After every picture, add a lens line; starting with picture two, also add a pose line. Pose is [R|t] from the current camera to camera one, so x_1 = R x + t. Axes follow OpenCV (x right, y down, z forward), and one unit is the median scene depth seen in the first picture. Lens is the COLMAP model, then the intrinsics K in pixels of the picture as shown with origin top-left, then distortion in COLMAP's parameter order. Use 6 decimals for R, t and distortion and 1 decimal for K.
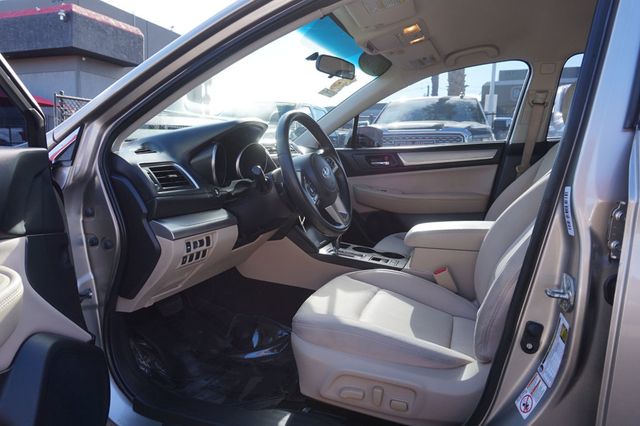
lens RADIAL K [[430.0, 0, 324.5], [0, 430.0, 213.9], [0, 0, 1]] dist [-0.029691, 0.009537]
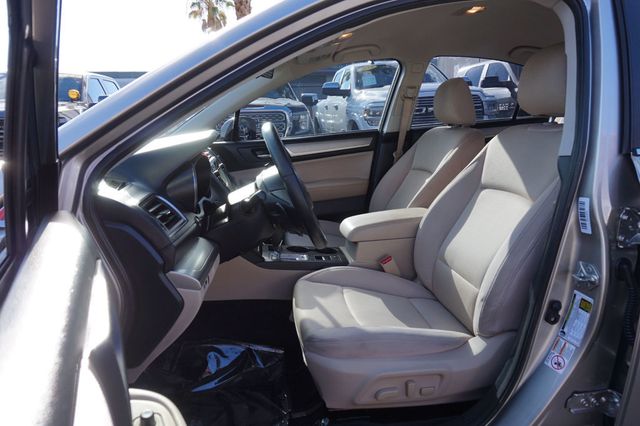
lens RADIAL K [[430.0, 0, 325.6], [0, 430.0, 210.5], [0, 0, 1]] dist [-0.029691, 0.009537]
pose [[0.887912, -0.125542, 0.442550, -0.347269], [0.100243, 0.991725, 0.080210, -0.099774], [-0.448958, -0.026857, 0.893149, 0.081655]]
